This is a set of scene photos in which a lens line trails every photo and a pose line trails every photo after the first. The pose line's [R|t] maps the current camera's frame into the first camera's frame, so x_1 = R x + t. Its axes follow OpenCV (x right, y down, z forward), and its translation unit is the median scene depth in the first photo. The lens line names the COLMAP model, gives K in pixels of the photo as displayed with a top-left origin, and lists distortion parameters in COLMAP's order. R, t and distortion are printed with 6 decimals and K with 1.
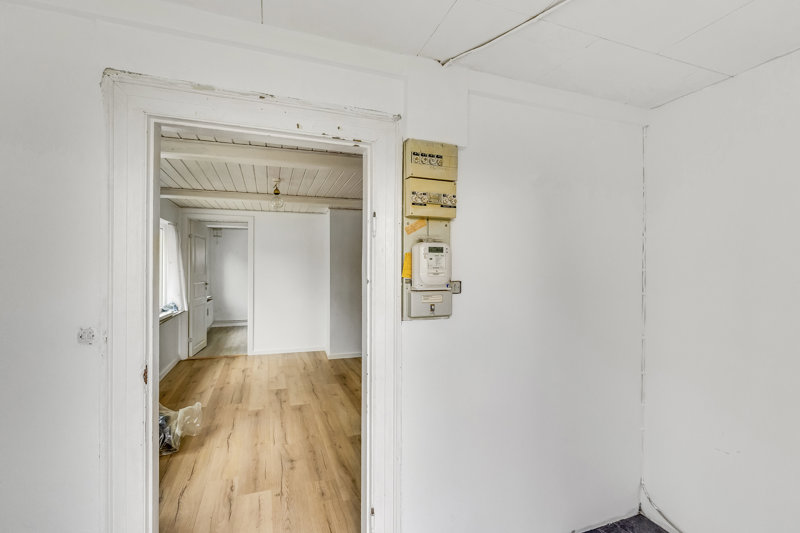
lens RADIAL K [[370.2, 0, 398.8], [0, 370.2, 274.0], [0, 0, 1]] dist [-0.000300, -0.000024]
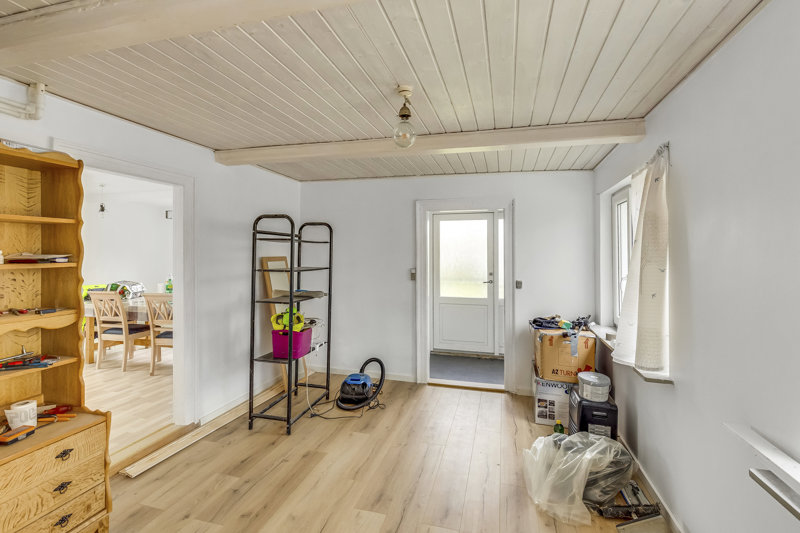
lens RADIAL K [[374.7, 0, 400.2], [0, 374.7, 250.2], [0, 0, 1]] dist [0.000028, 0.000002]
pose [[-0.818147, 0.002240, 0.575005, -0.419264], [0.000350, 0.999994, -0.003397, -0.021776], [-0.575009, -0.002578, -0.818143, 0.961788]]
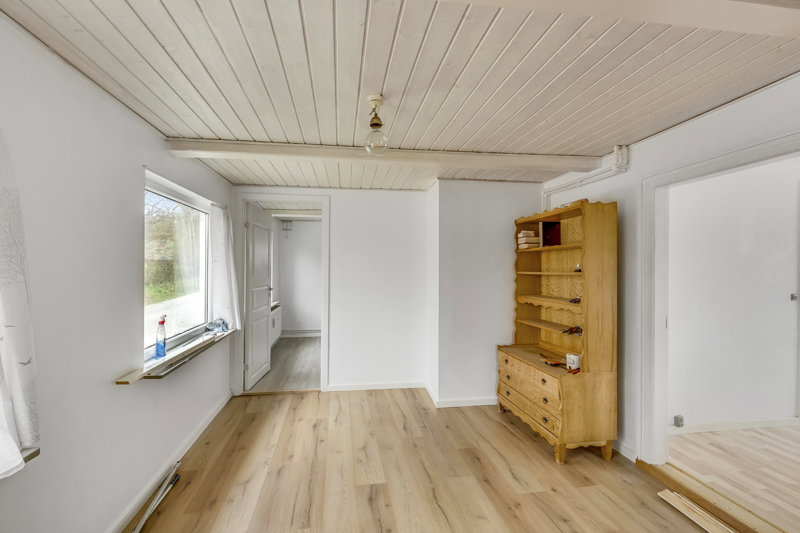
lens RADIAL K [[370.2, 0, 398.8], [0, 370.2, 274.0], [0, 0, 1]] dist [-0.000300, -0.000024]
pose [[0.983748, 0.004804, -0.179491, -0.139902], [-0.003796, 0.999975, 0.005961, -0.011318], [0.179515, -0.005183, 0.983742, 0.341998]]
